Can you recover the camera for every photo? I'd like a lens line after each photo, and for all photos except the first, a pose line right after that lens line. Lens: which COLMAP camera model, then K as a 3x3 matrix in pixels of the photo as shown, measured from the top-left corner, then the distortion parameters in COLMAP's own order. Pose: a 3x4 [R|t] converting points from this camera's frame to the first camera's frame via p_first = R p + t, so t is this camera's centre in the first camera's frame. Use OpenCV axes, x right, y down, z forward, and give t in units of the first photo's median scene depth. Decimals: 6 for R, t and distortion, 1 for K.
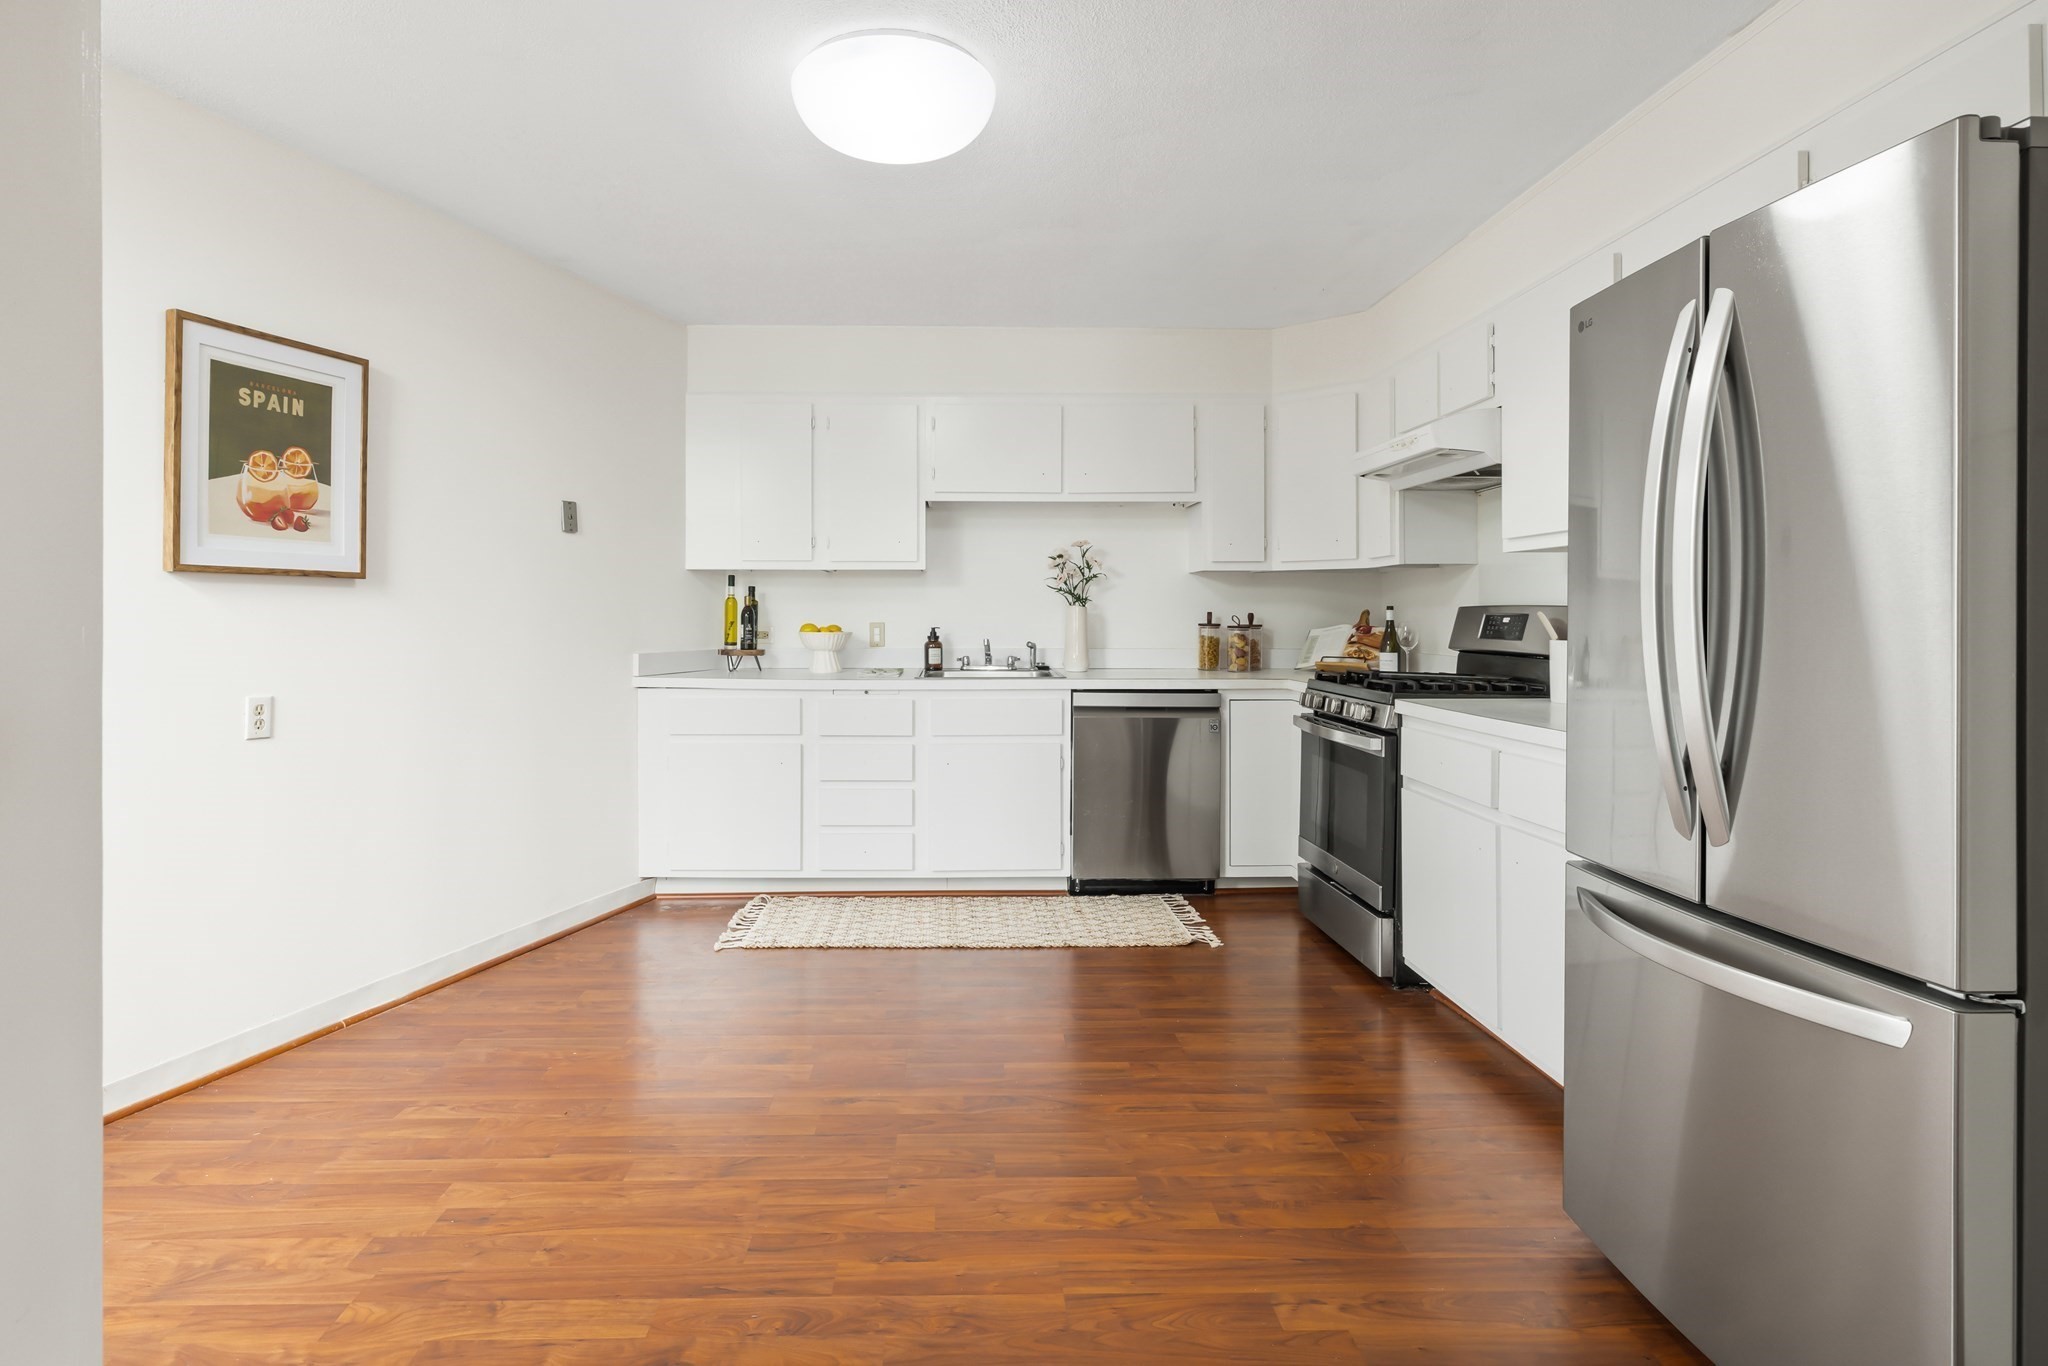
lens RADIAL K [[1016.6, 0, 975.5], [0, 1016.6, 623.7], [0, 0, 1]] dist [0.000788, 0.000369]
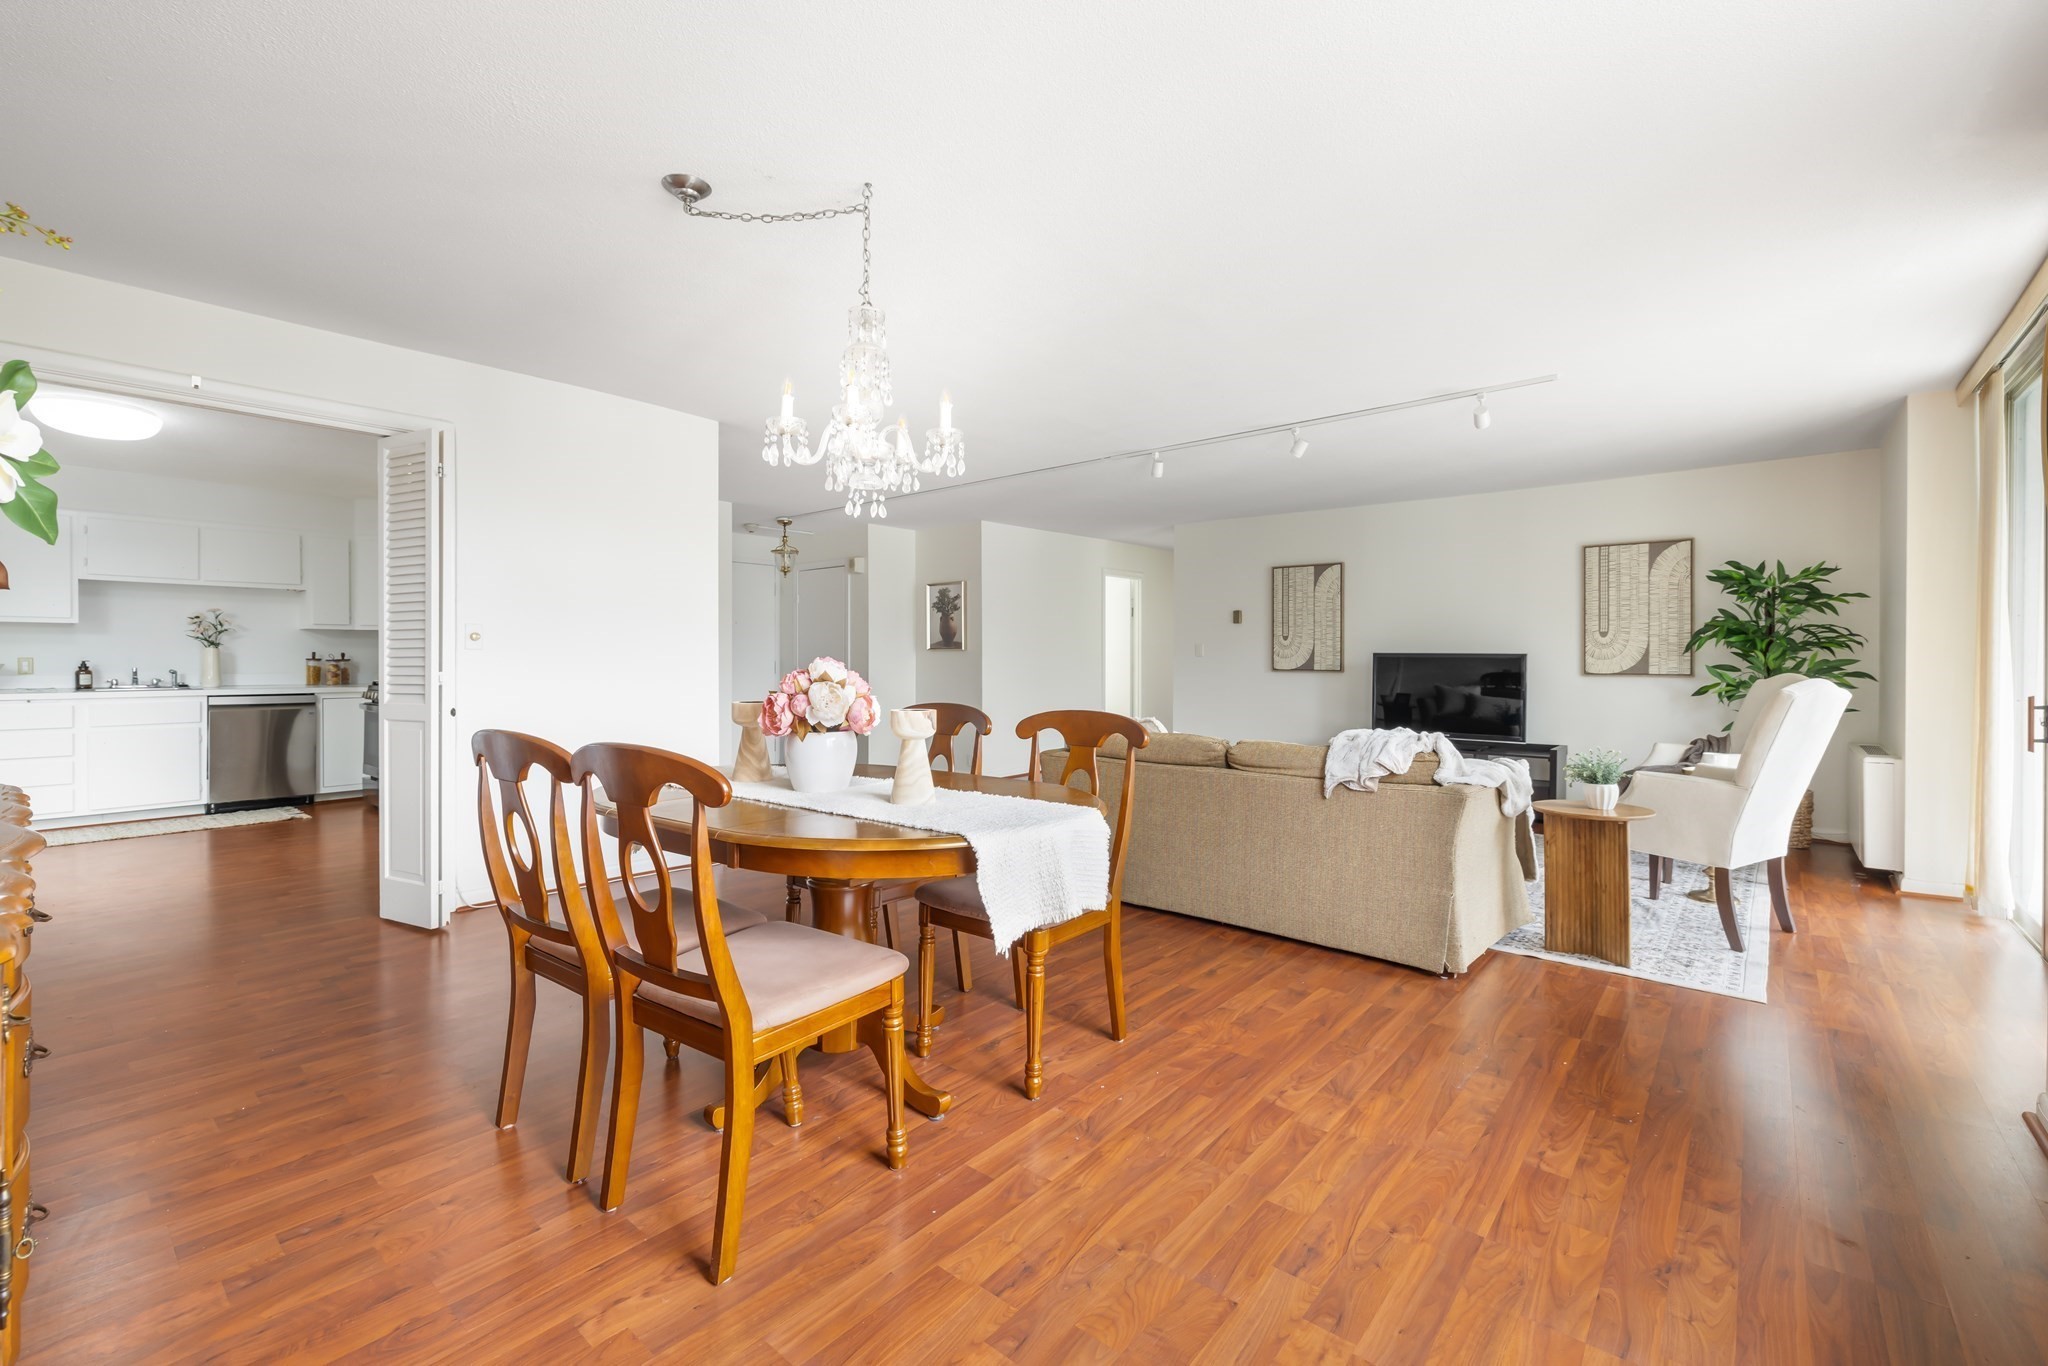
lens RADIAL K [[879.0, 0, 1041.5], [0, 879.0, 669.1], [0, 0, 1]] dist [0.000013, -0.000292]
pose [[0.658328, -0.007259, 0.752696, -0.105579], [0.001526, 0.999964, 0.008309, 0.008991], [-0.752729, -0.004322, 0.658316, -1.154761]]
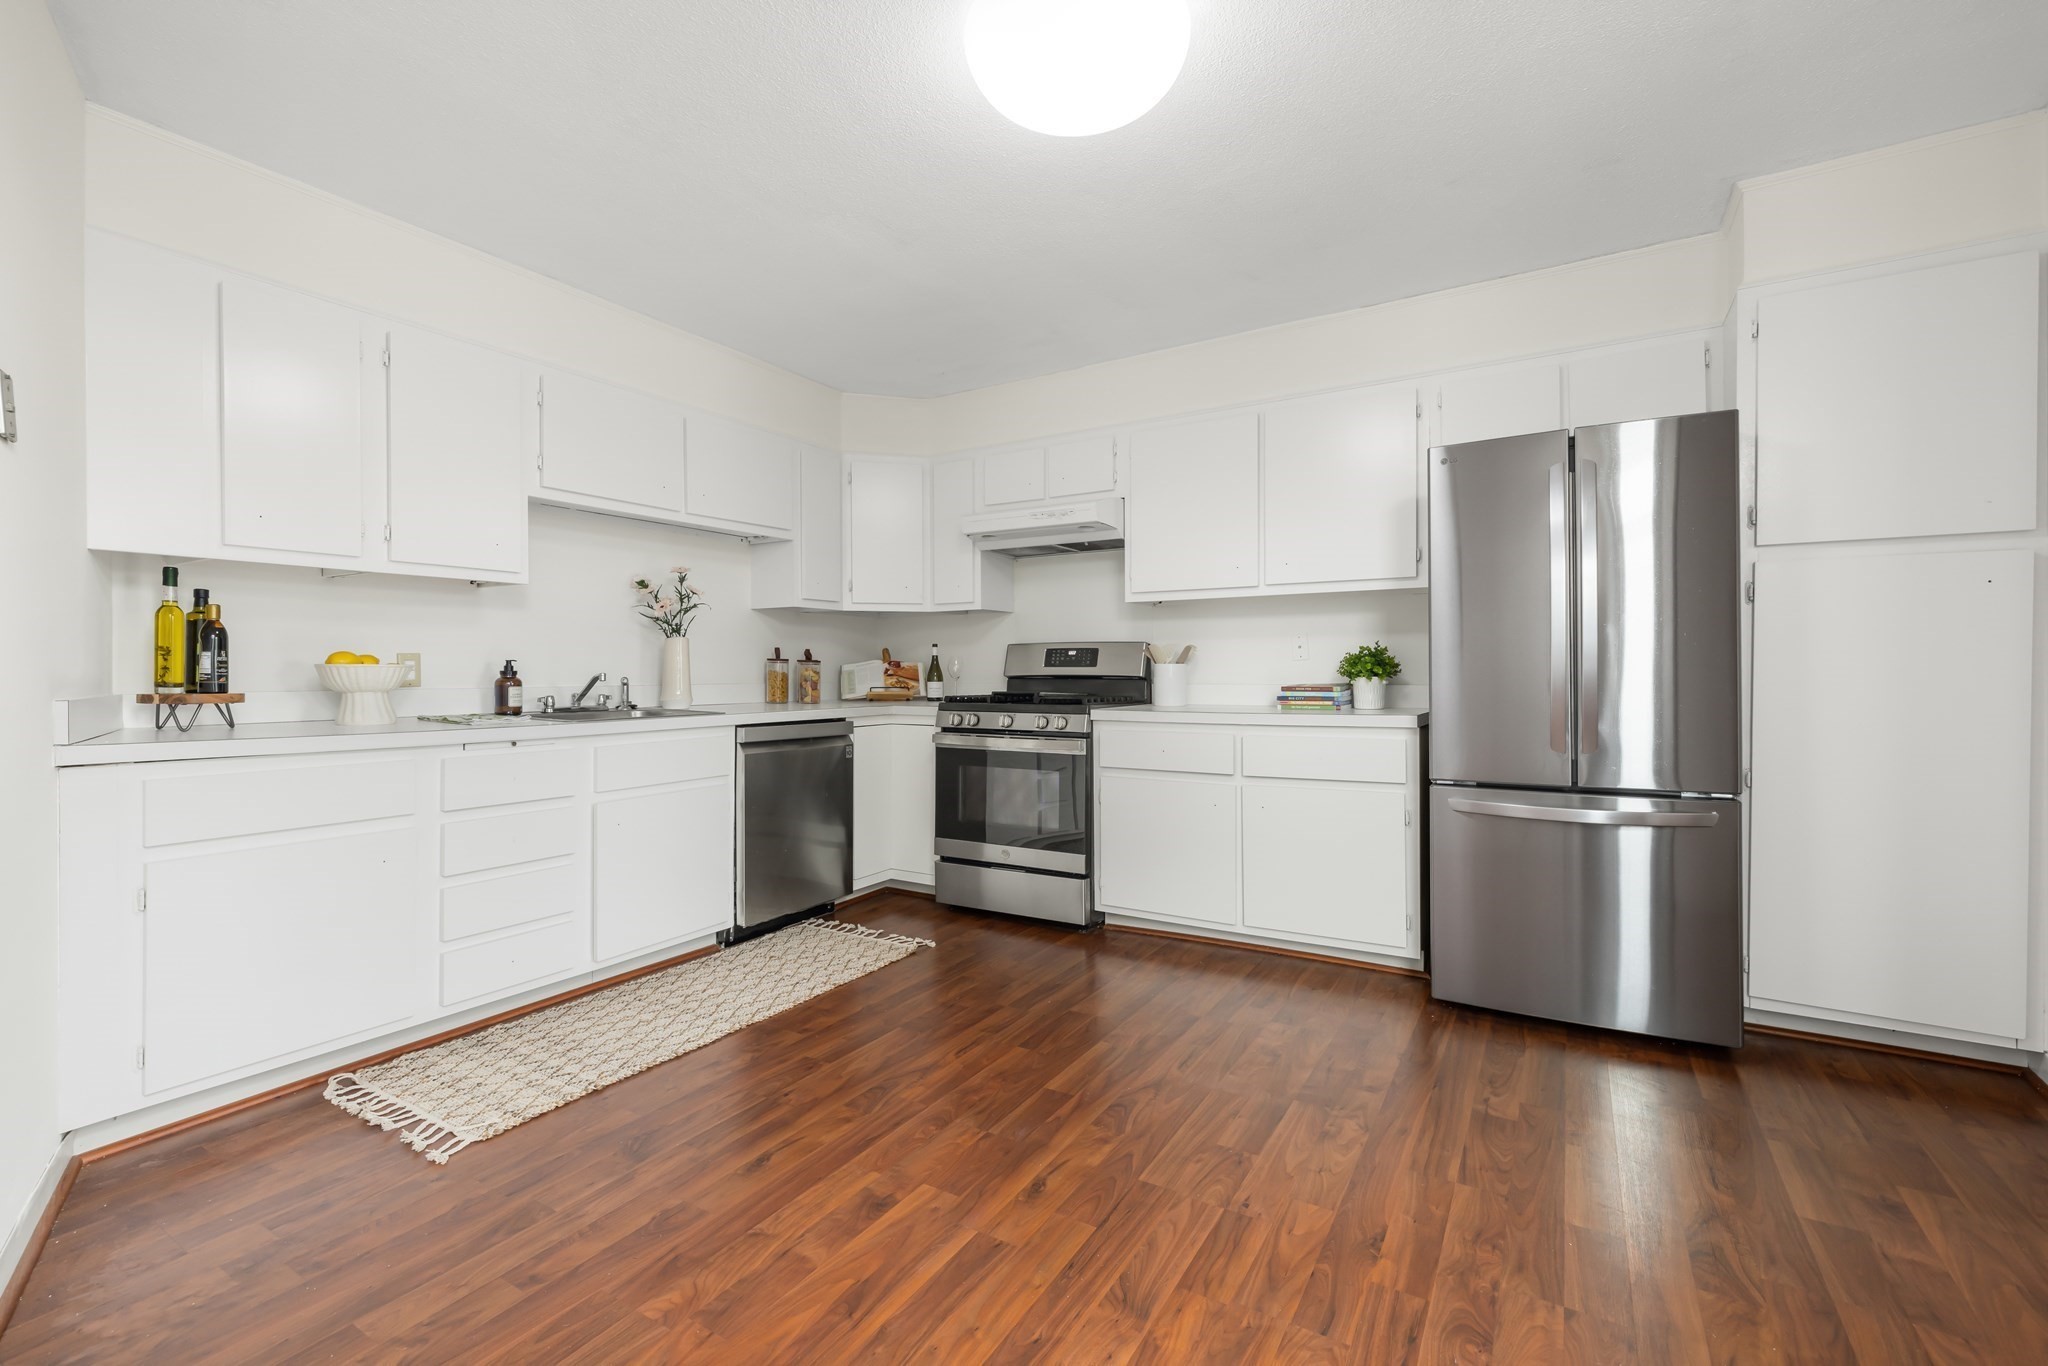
lens RADIAL K [[862.1, 0, 1021.3], [0, 862.1, 674.8], [0, 0, 1]] dist [0.000558, 0.000697]
pose [[0.552279, -0.005862, 0.833639, -0.451622], [0.011236, 0.999937, -0.000413, 0.023942], [-0.833584, 0.009595, 0.552310, 0.372590]]
